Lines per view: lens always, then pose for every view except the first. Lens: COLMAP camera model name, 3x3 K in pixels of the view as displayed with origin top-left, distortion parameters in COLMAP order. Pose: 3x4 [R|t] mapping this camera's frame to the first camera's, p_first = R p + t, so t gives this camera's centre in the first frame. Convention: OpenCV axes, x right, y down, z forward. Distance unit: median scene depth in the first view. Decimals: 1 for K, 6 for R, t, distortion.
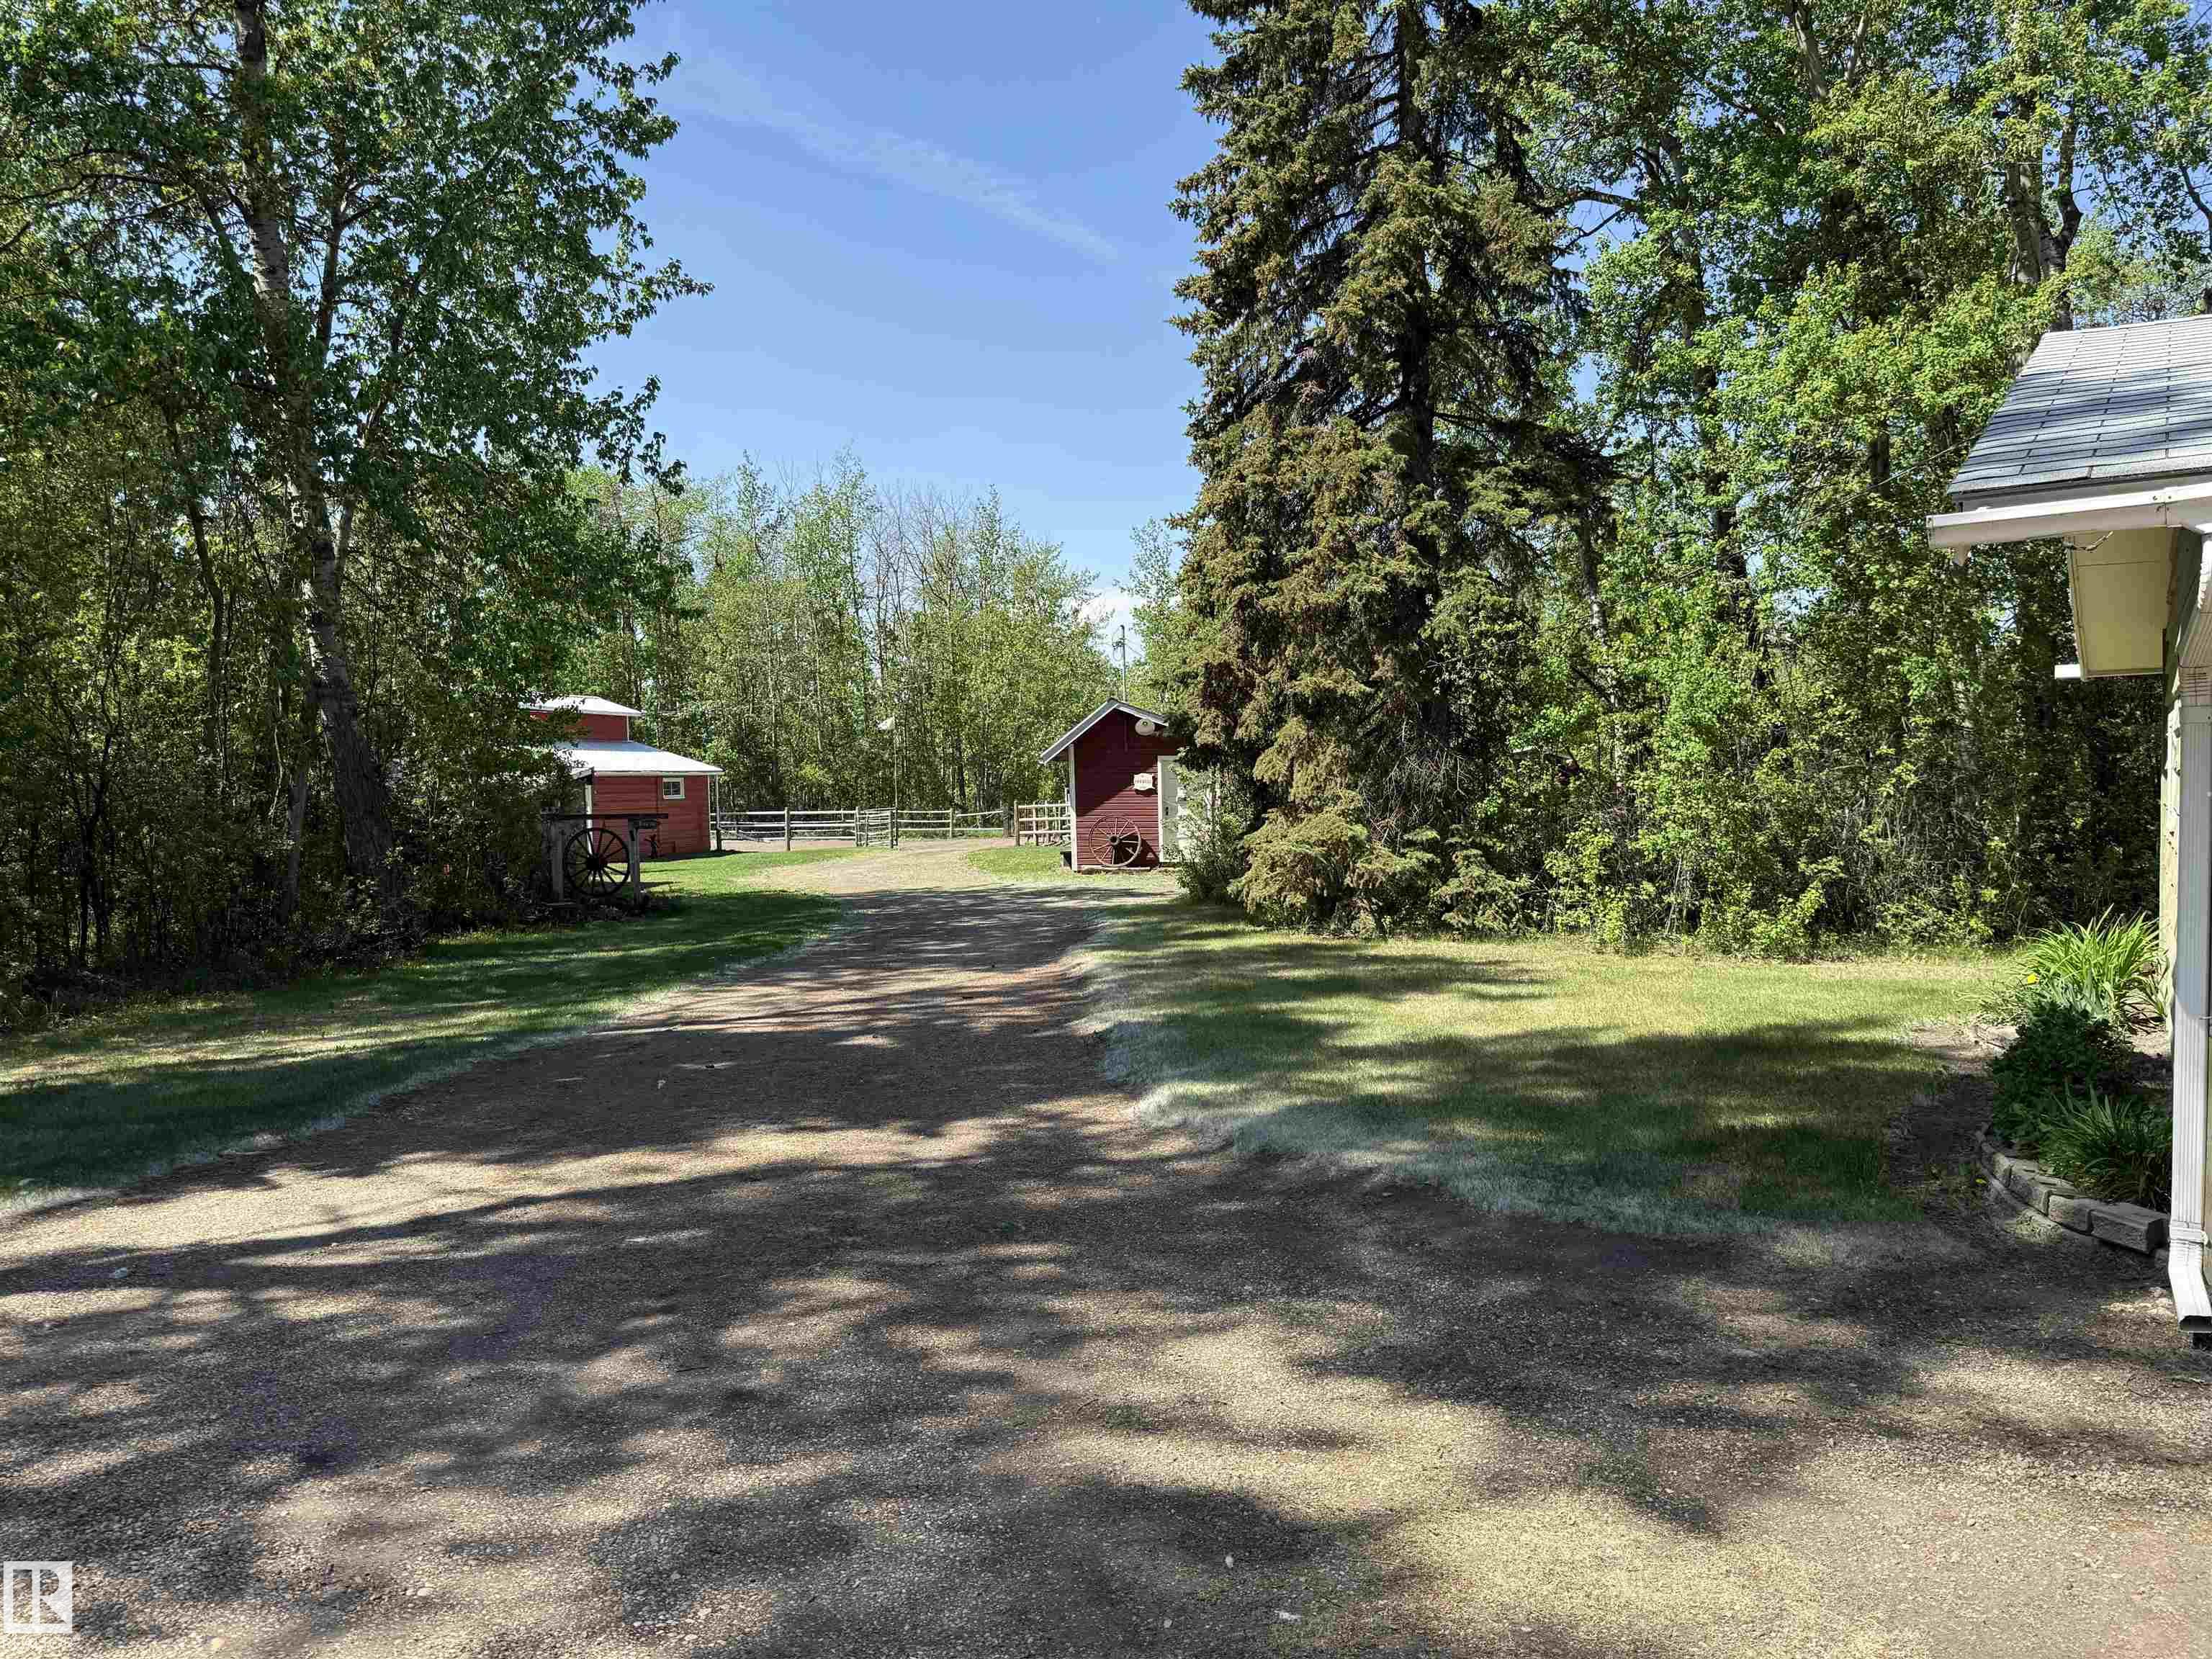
lens RADIAL K [[1559.9, 0, 1053.0], [0, 1559.9, 860.1], [0, 0, 1]] dist [0.078408, -0.143267]
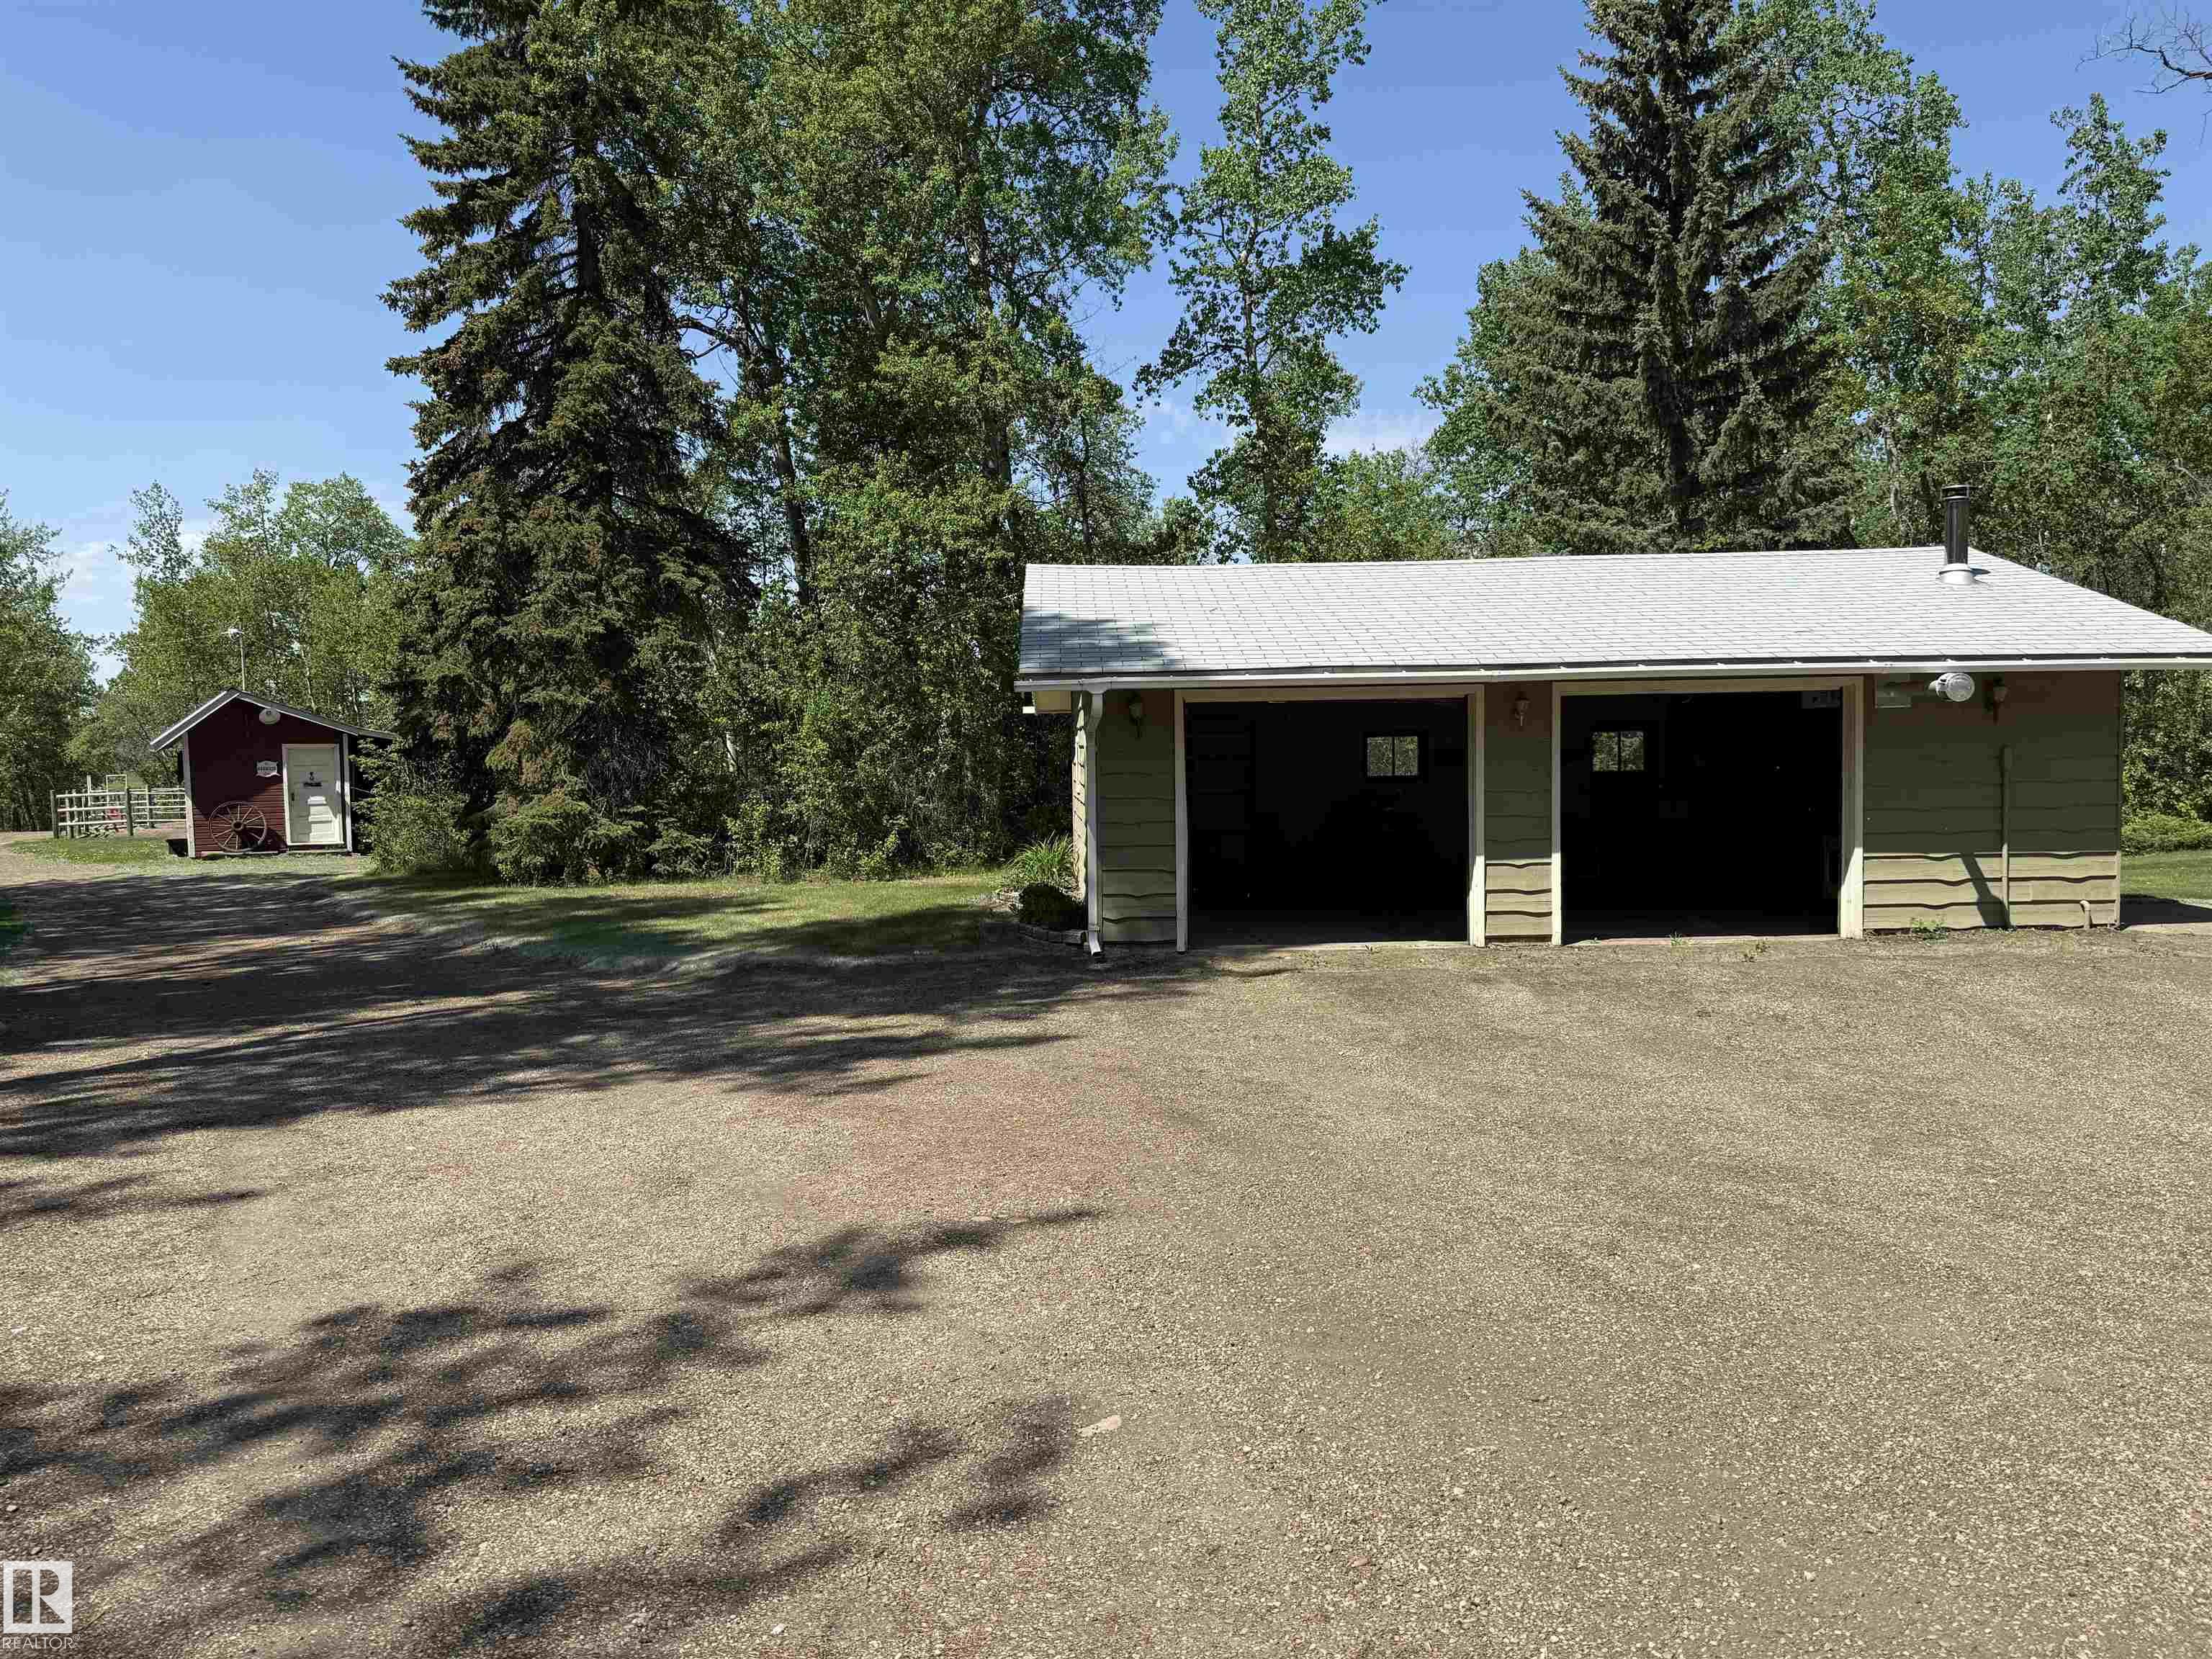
lens RADIAL K [[1582.2, 0, 1106.0], [0, 1582.2, 829.5], [0, 0, 1]] dist [0.038170, -0.033710]
pose [[0.799598, -0.030135, 0.599779, -0.268097], [0.035768, 0.999357, 0.002528, 0.013988], [-0.599469, 0.019432, 0.800162, -0.363279]]
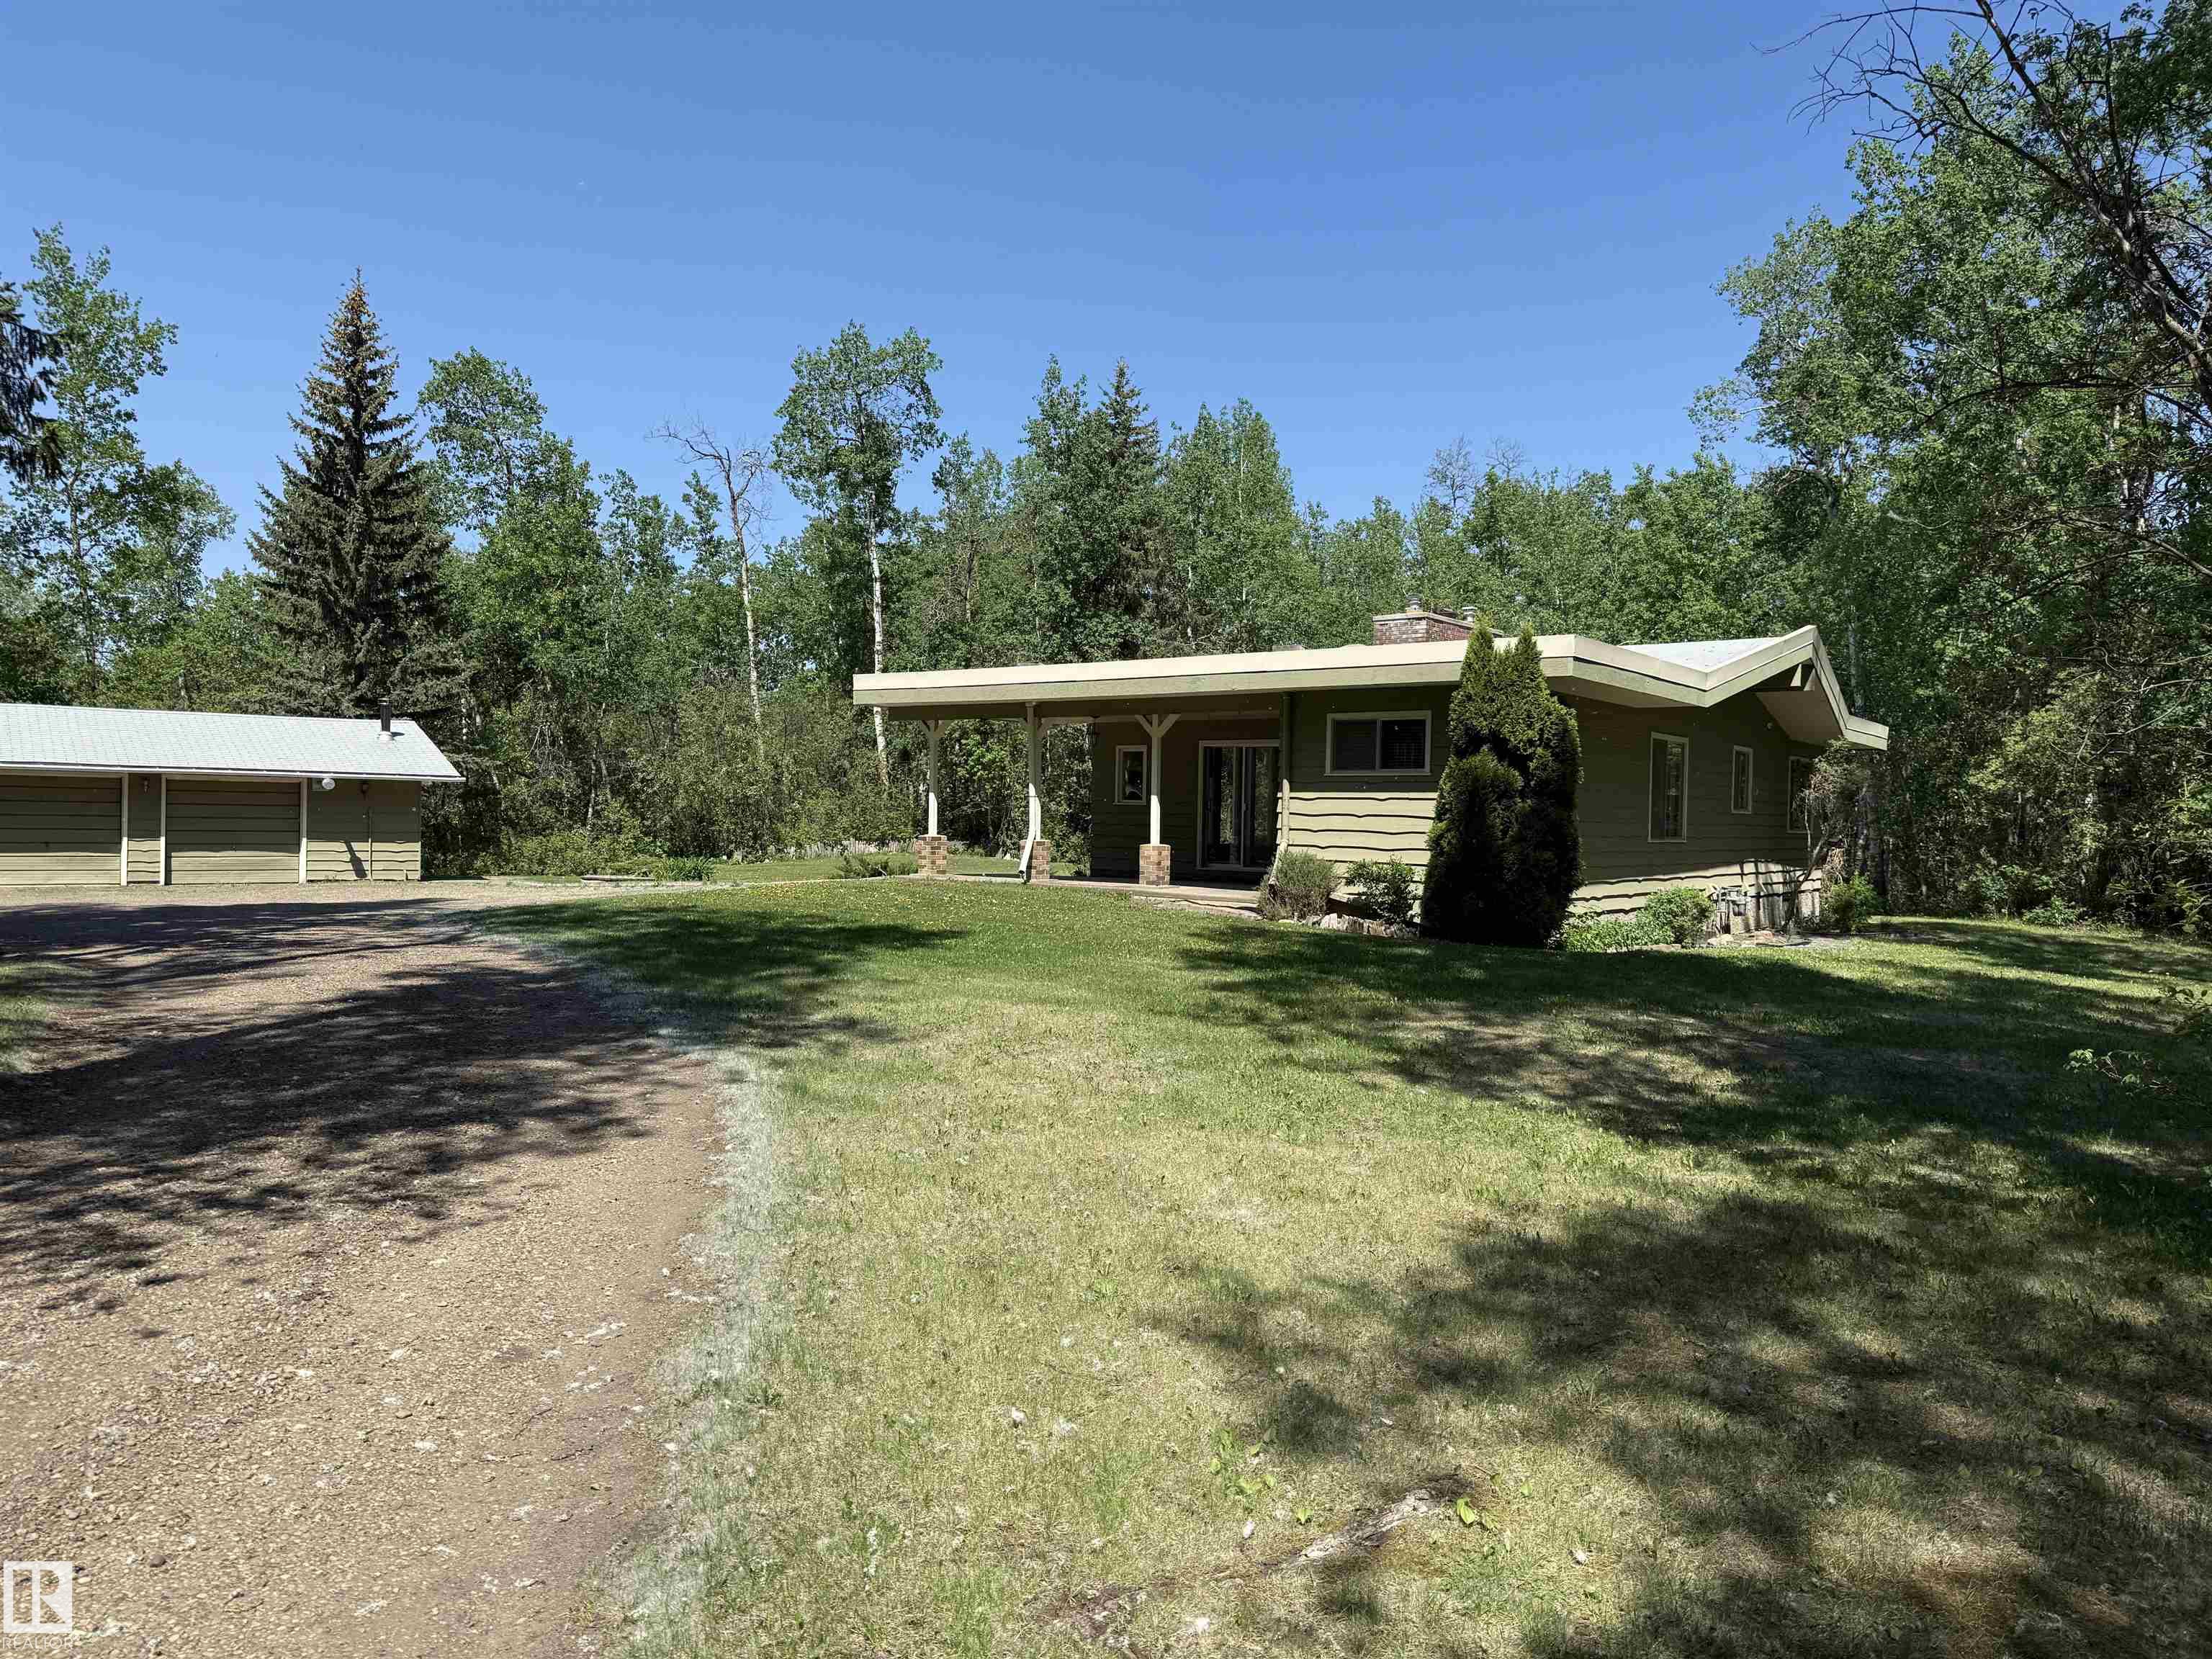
lens RADIAL K [[1547.3, 0, 1106.0], [0, 1547.3, 836.7], [0, 0, 1]] dist [0.002609, 0.005208]
pose [[0.308837, 0.010820, 0.951054, -0.989298], [0.028361, 0.999386, -0.020580, 0.092215], [-0.950692, 0.033329, 0.308340, -1.464403]]
